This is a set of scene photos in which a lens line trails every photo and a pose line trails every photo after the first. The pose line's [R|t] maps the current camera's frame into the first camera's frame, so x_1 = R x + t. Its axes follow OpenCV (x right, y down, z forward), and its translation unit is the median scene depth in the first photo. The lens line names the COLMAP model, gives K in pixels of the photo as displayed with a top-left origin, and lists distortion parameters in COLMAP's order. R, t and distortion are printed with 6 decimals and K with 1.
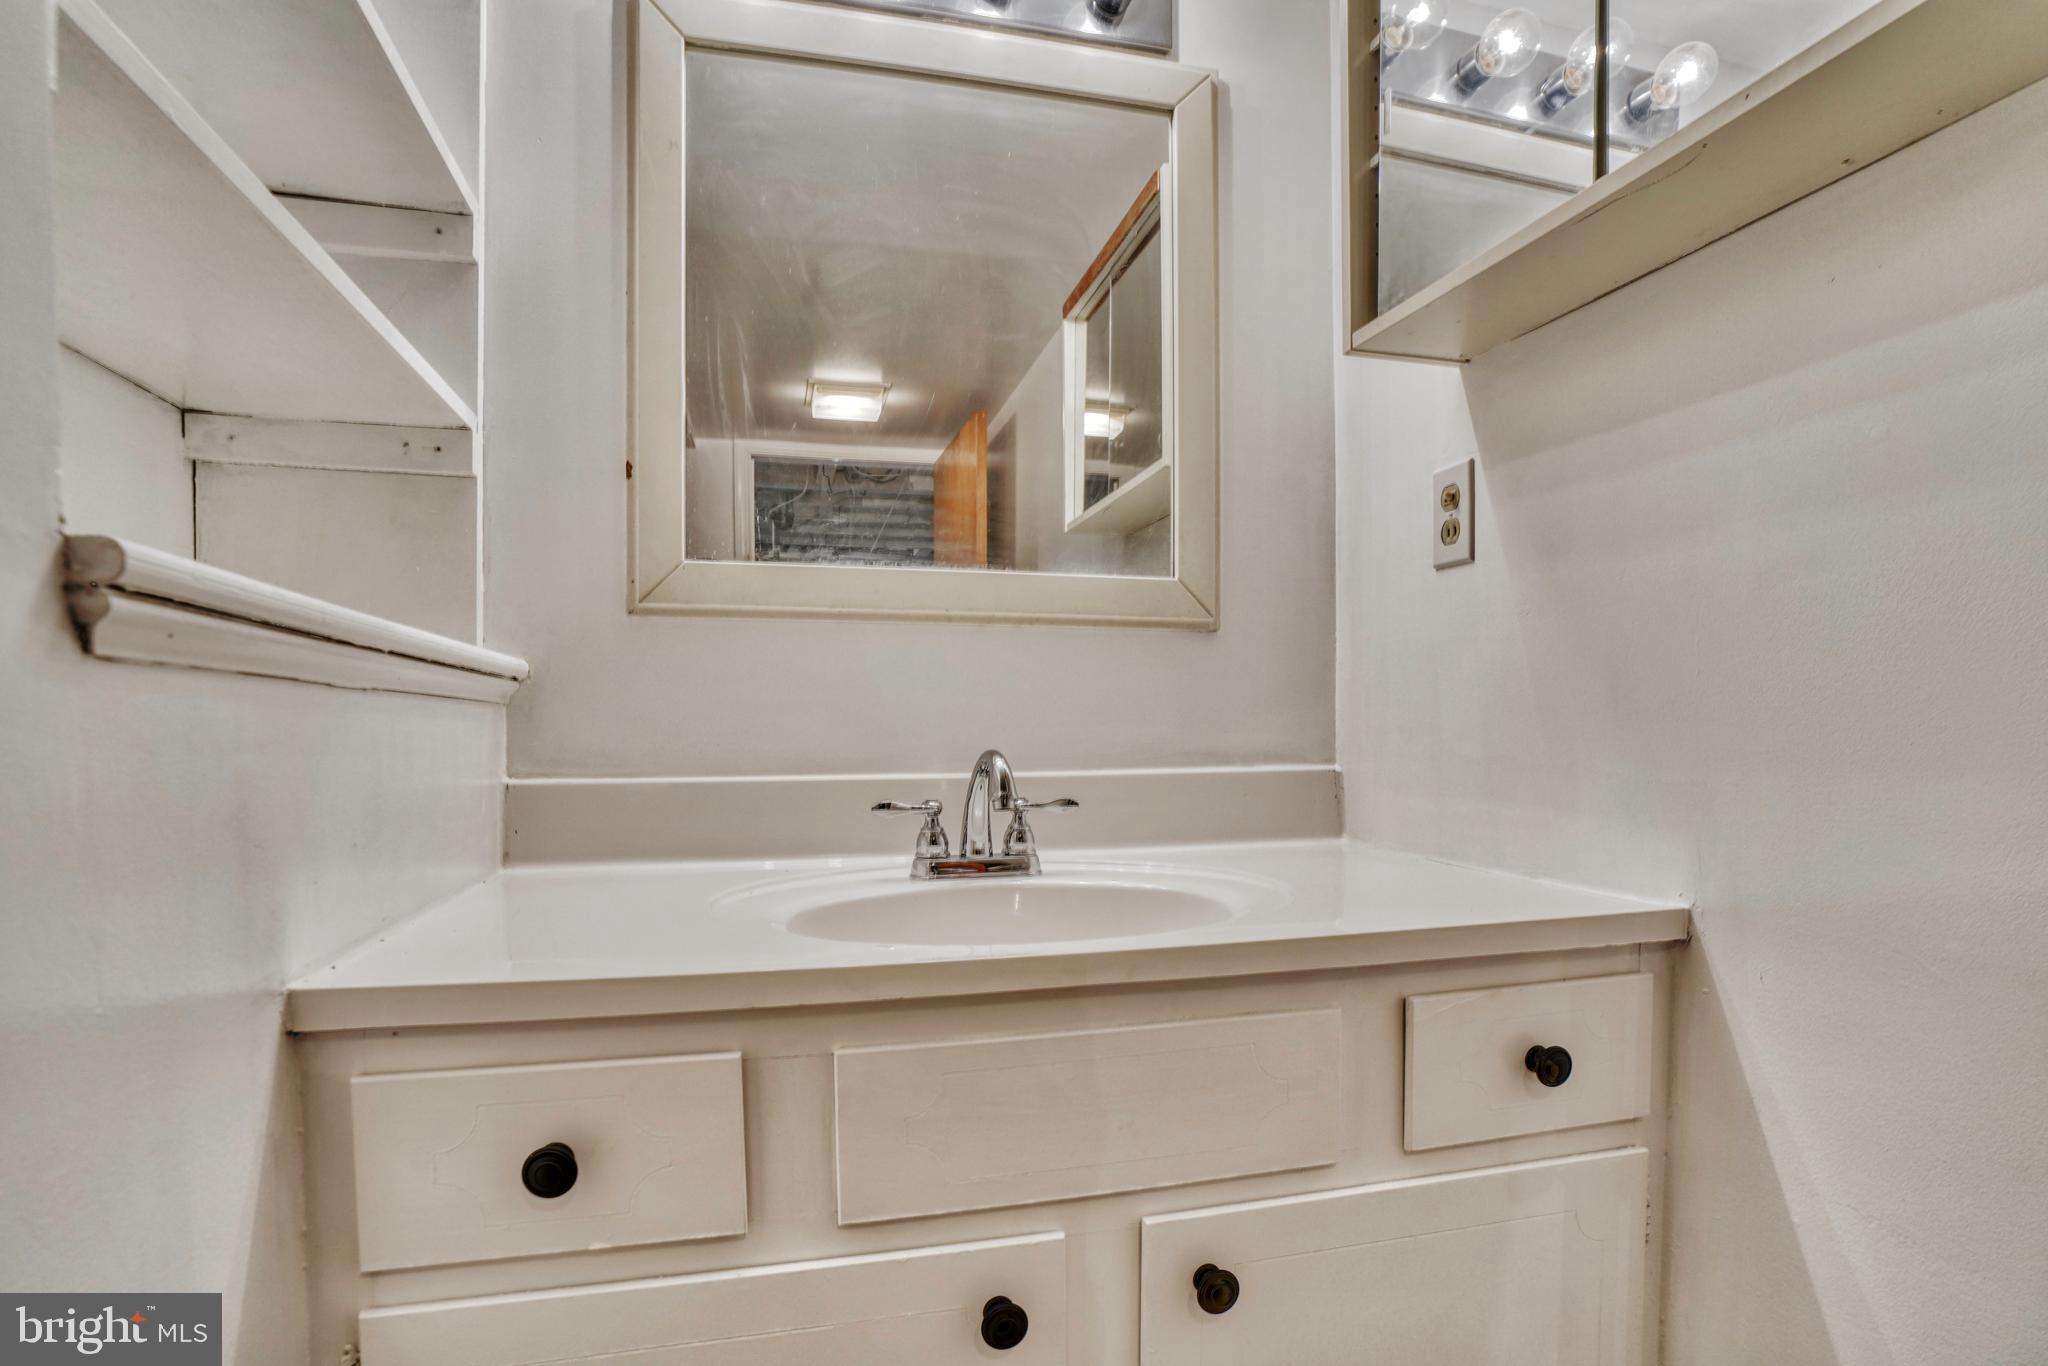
lens RADIAL K [[1023.1, 0, 1026.4], [0, 1023.1, 761.8], [0, 0, 1]] dist [-0.078037, 0.043758]
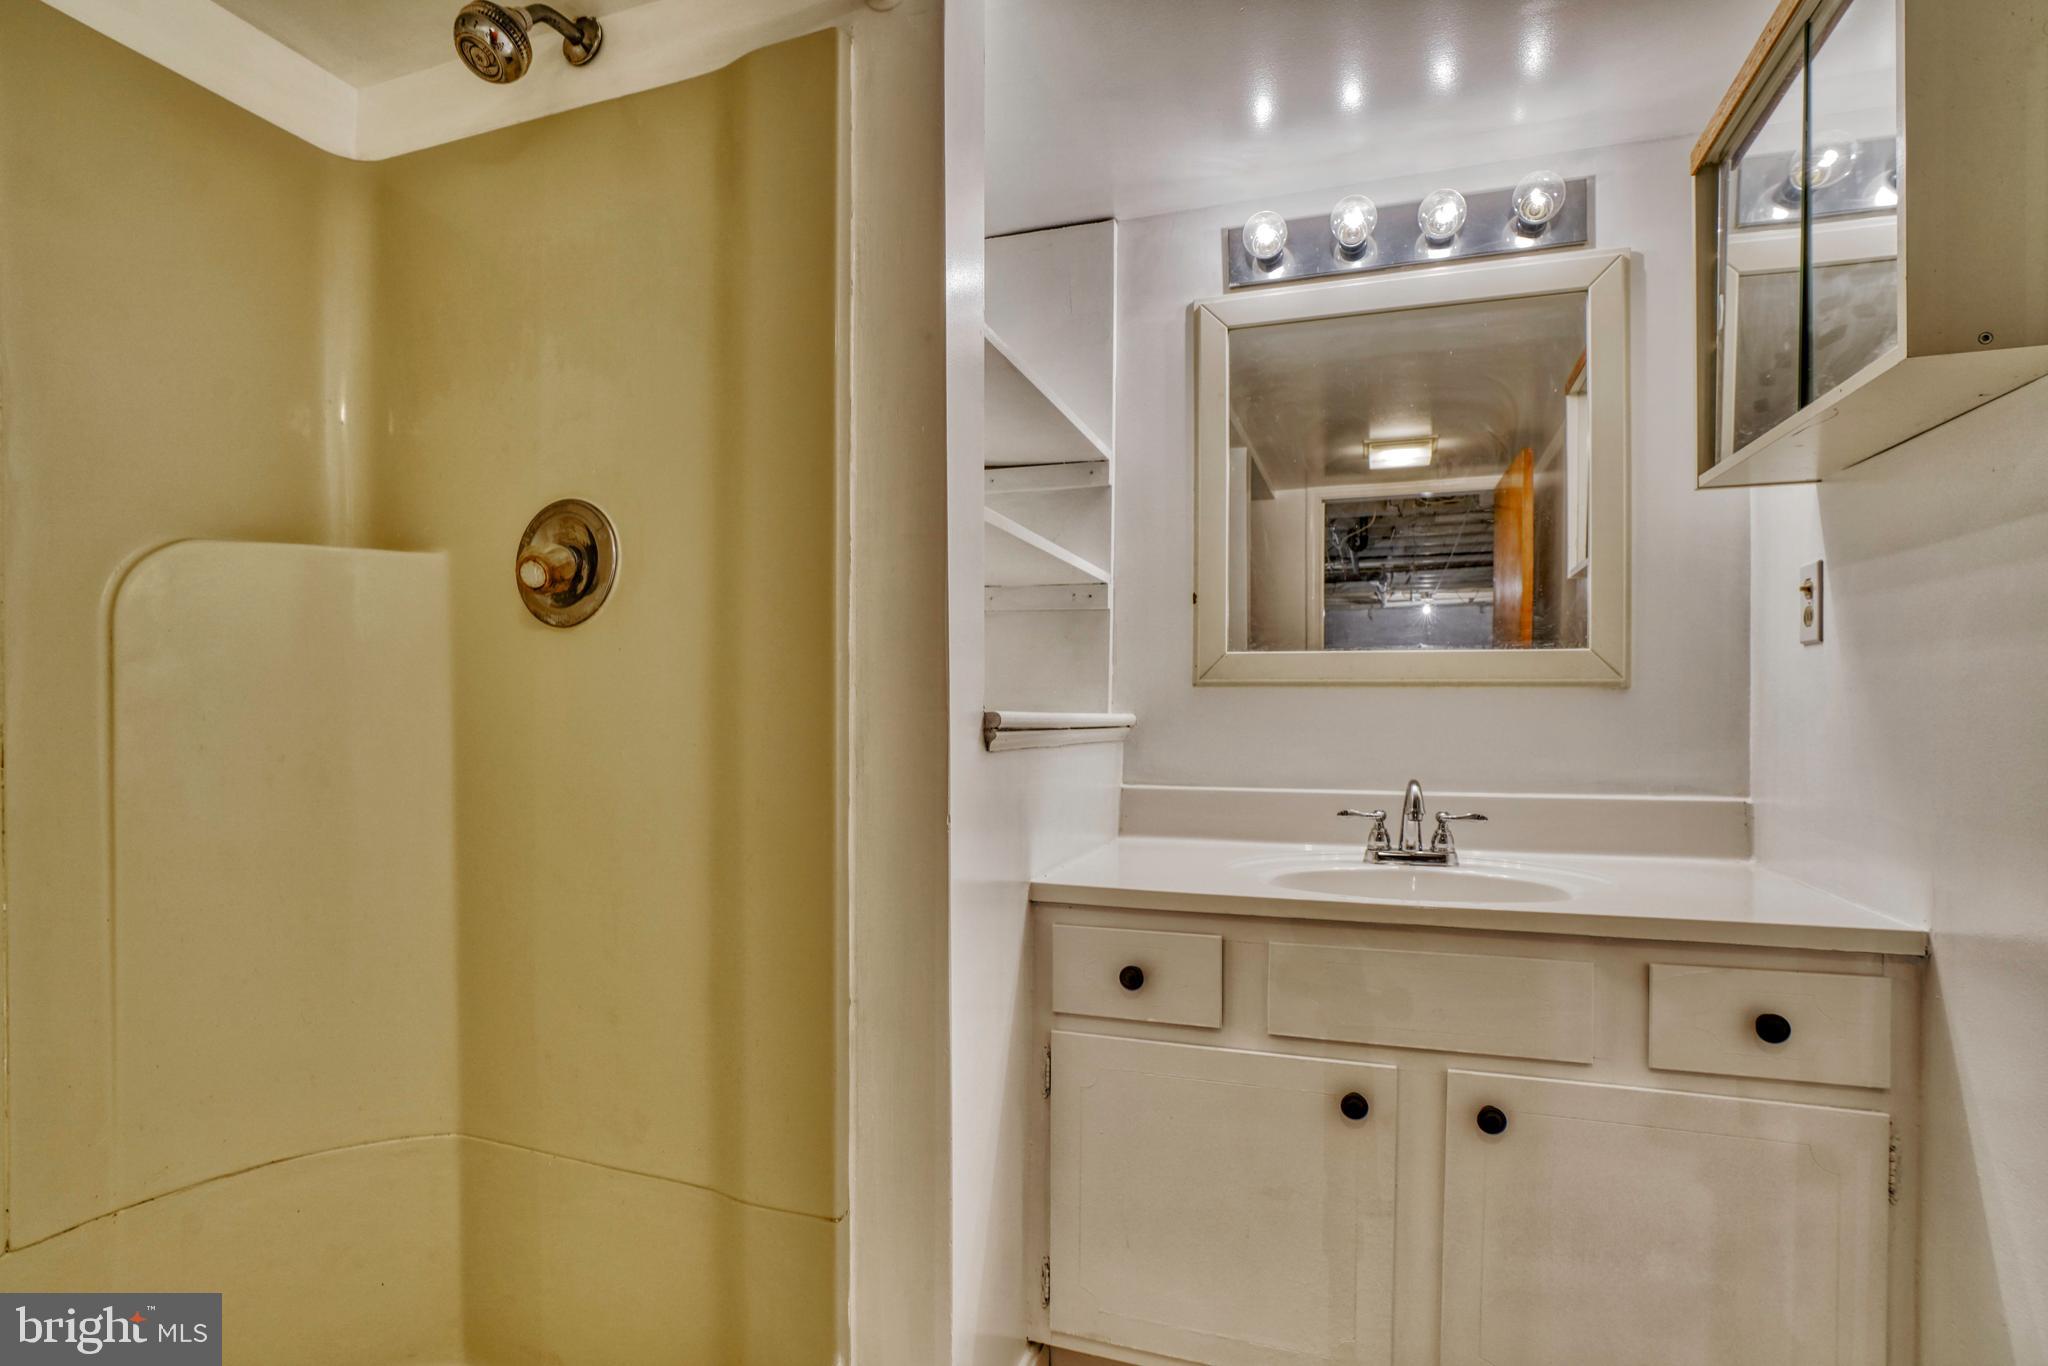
lens RADIAL K [[1023.1, 0, 1026.4], [0, 1023.1, 761.8], [0, 0, 1]] dist [-0.078037, 0.043758]
pose [[0.837296, 0.031858, -0.545820, 0.288051], [-0.024017, 0.999480, 0.021495, -0.054535], [0.546221, -0.004889, 0.837627, -0.535547]]
